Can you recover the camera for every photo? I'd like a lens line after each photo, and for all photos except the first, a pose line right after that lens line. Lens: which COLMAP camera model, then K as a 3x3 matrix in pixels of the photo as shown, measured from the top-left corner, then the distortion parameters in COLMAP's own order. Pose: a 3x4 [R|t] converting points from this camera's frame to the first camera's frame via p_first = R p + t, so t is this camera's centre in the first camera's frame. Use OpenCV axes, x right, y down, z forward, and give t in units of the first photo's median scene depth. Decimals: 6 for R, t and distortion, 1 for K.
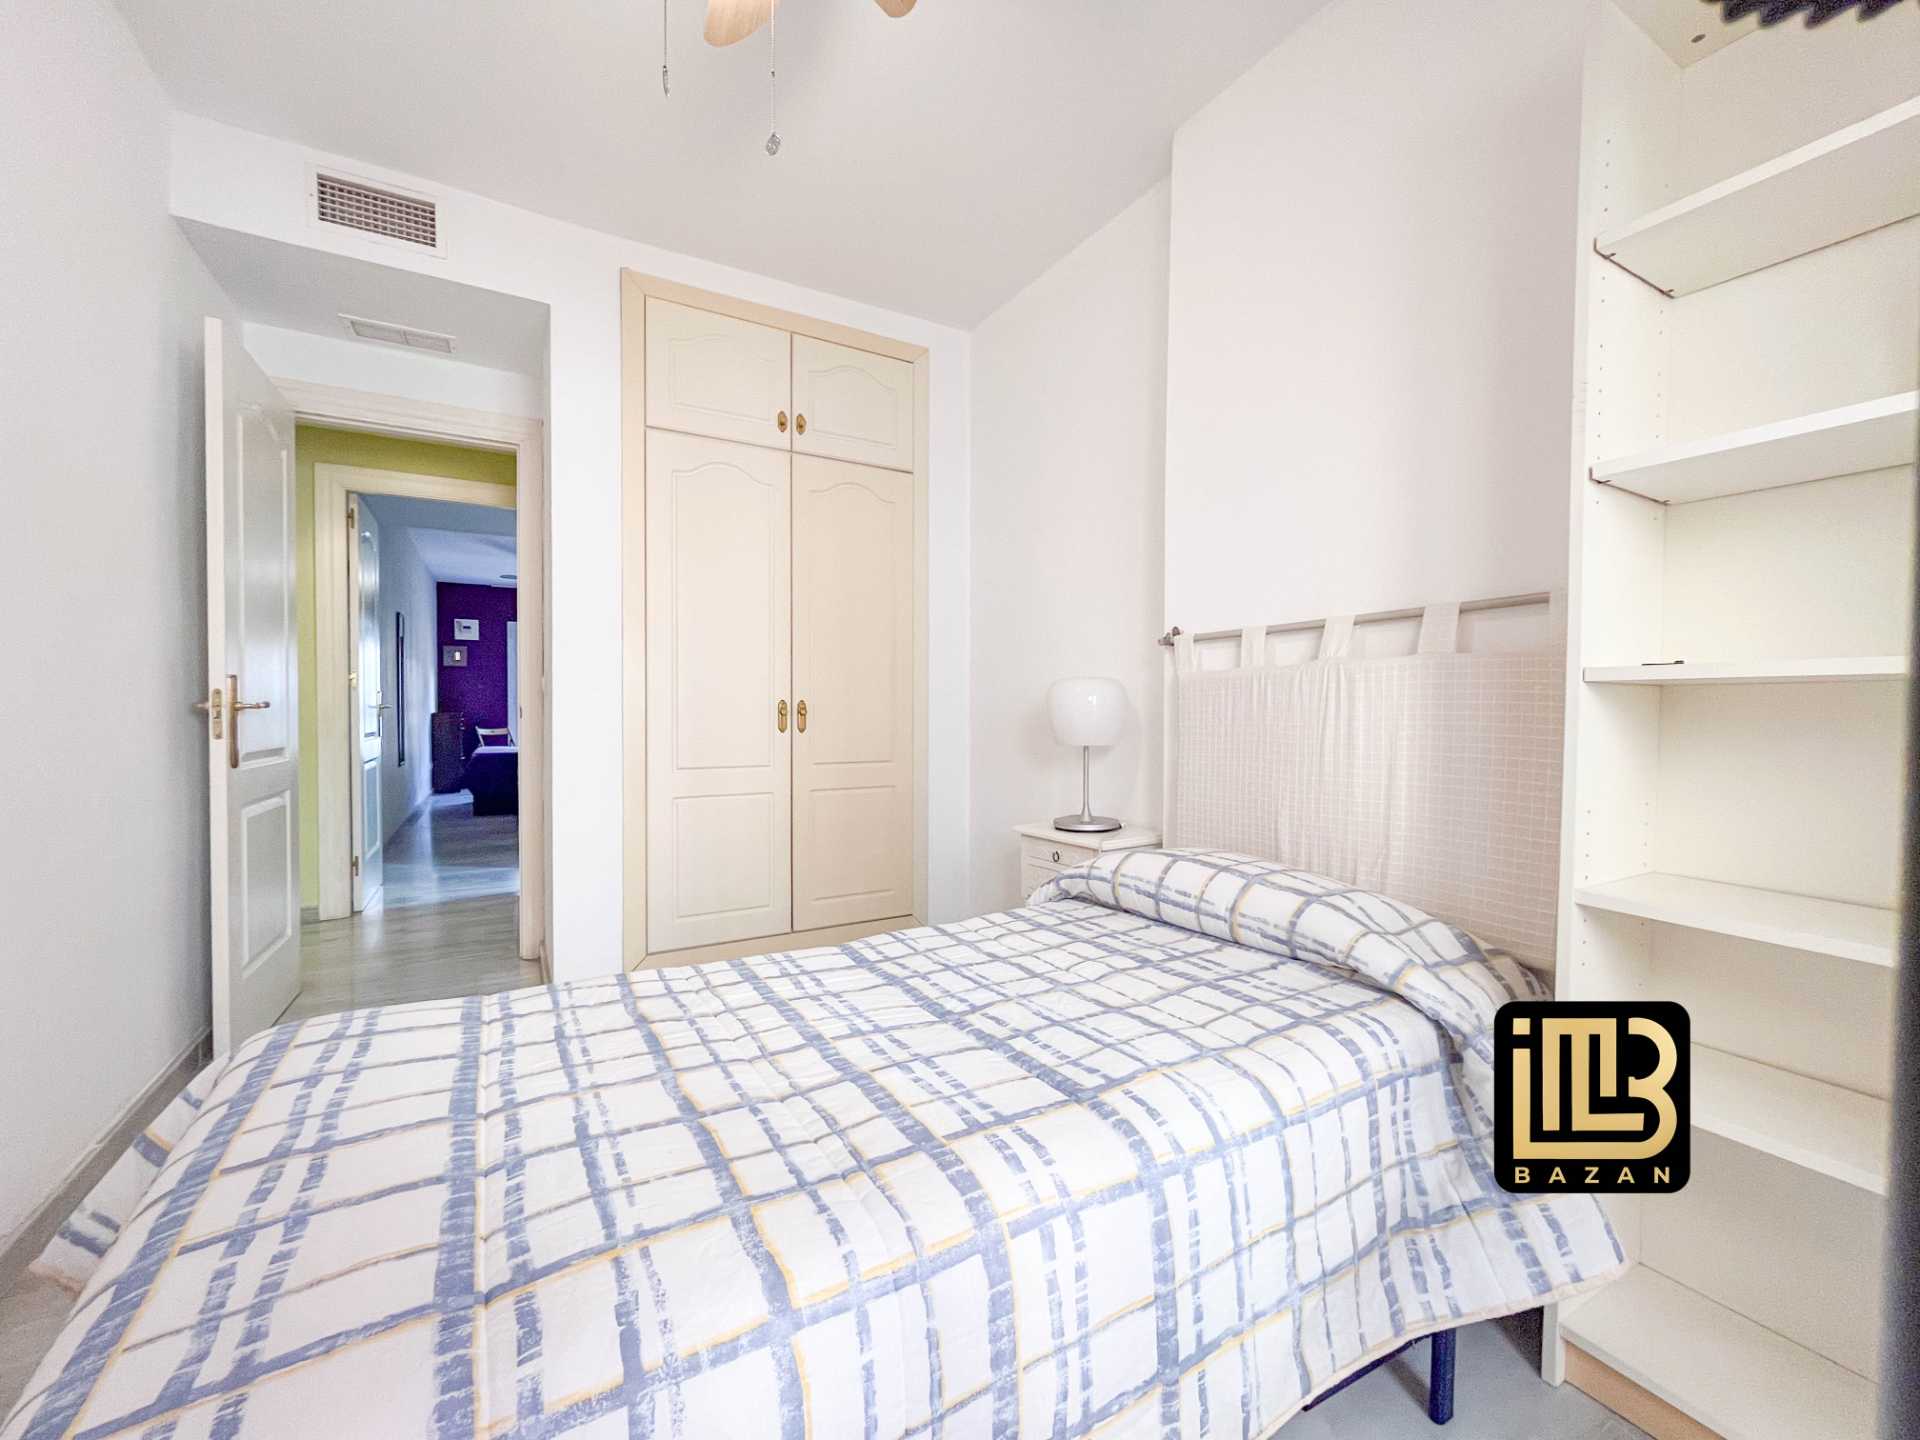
lens RADIAL K [[779.5, 0, 946.6], [0, 779.5, 724.7], [0, 0, 1]] dist [-0.003211, 0.000213]
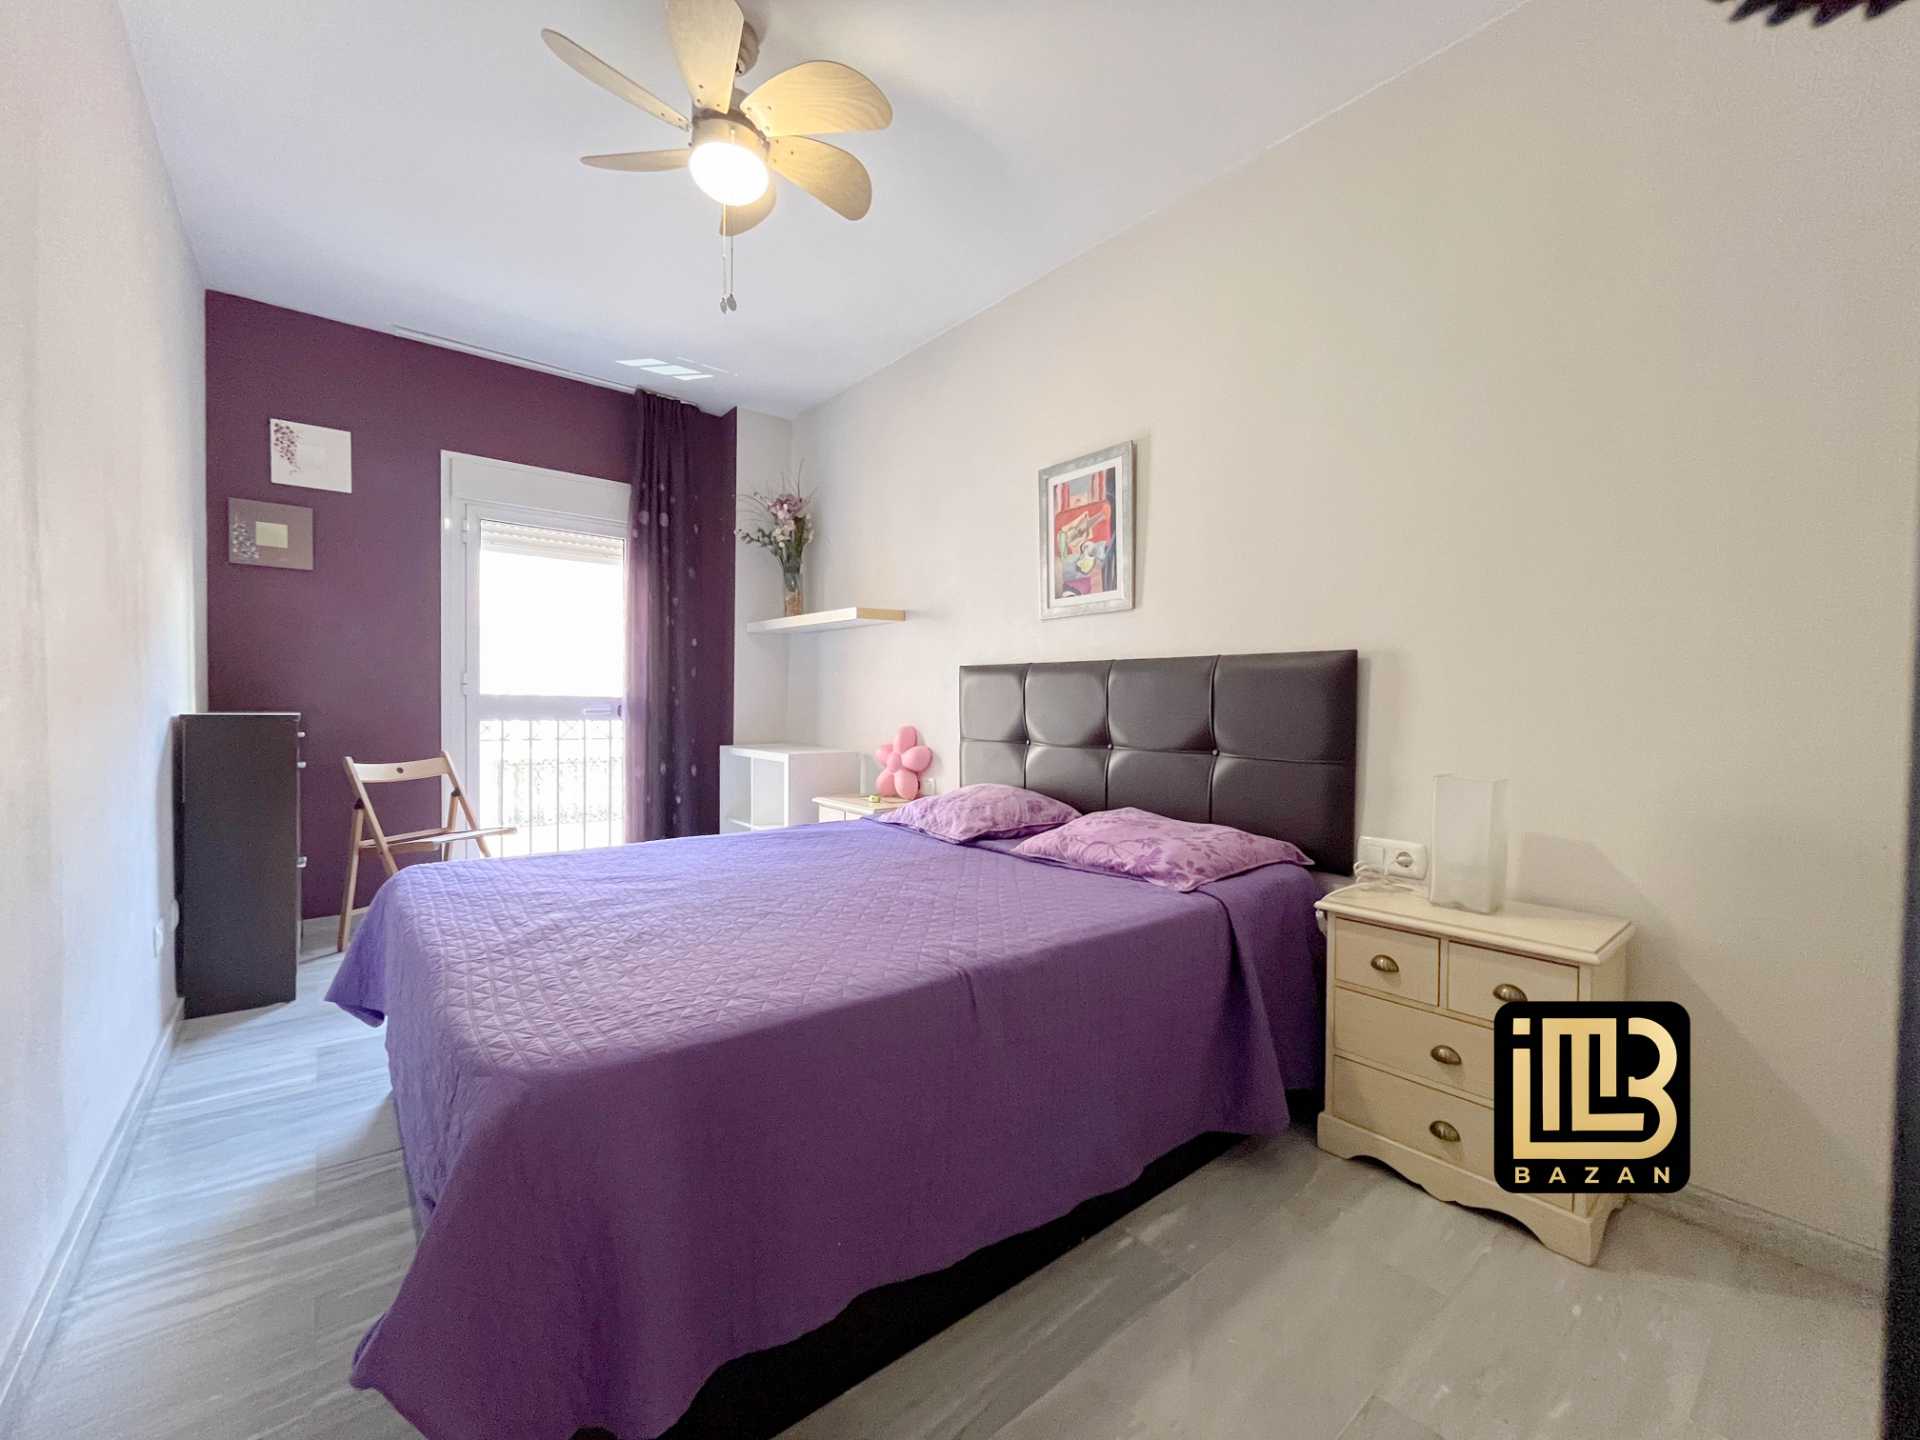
lens RADIAL K [[779.5, 0, 959.4], [0, 779.5, 722.8], [0, 0, 1]] dist [-0.003211, 0.000213]
pose [[0.985897, 0.003181, 0.167321, -0.405508], [-0.004146, 0.999977, 0.005419, -0.014032], [-0.167300, -0.006036, 0.985888, 0.637269]]
